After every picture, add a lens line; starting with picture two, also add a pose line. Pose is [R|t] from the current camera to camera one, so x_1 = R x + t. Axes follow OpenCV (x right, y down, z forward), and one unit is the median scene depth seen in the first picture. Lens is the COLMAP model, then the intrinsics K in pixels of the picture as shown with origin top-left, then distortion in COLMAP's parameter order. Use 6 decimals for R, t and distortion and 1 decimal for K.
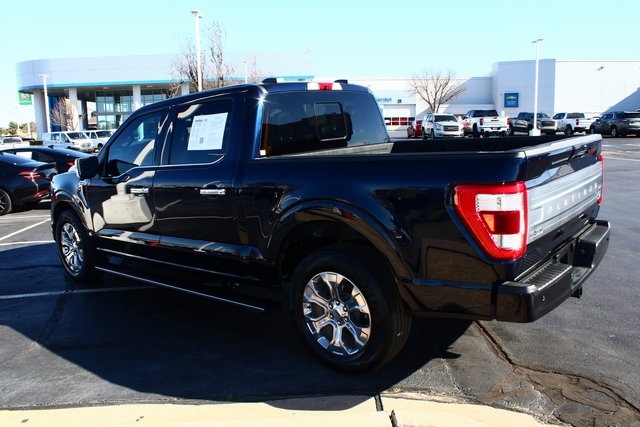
lens RADIAL K [[550.4, 0, 320.0], [0, 550.4, 213.5], [0, 0, 1]] dist [-0.069335, -0.000869]
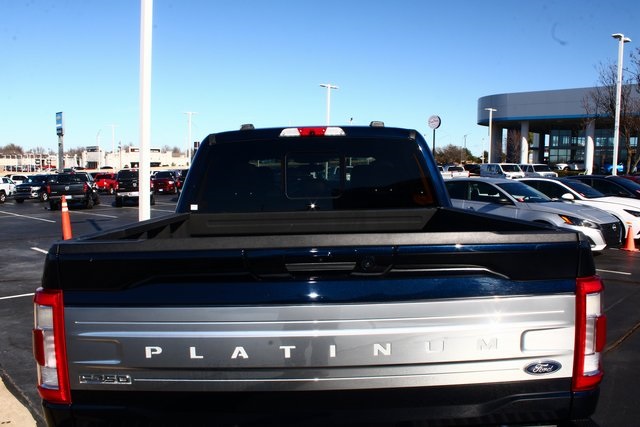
lens RADIAL K [[550.4, 0, 320.0], [0, 550.4, 213.5], [0, 0, 1]] dist [-0.069335, -0.000869]
pose [[0.646941, 0.110096, -0.754550, 0.099335], [-0.152626, 0.988194, 0.013327, -0.019915], [0.747109, 0.106543, 0.656107, 0.078121]]
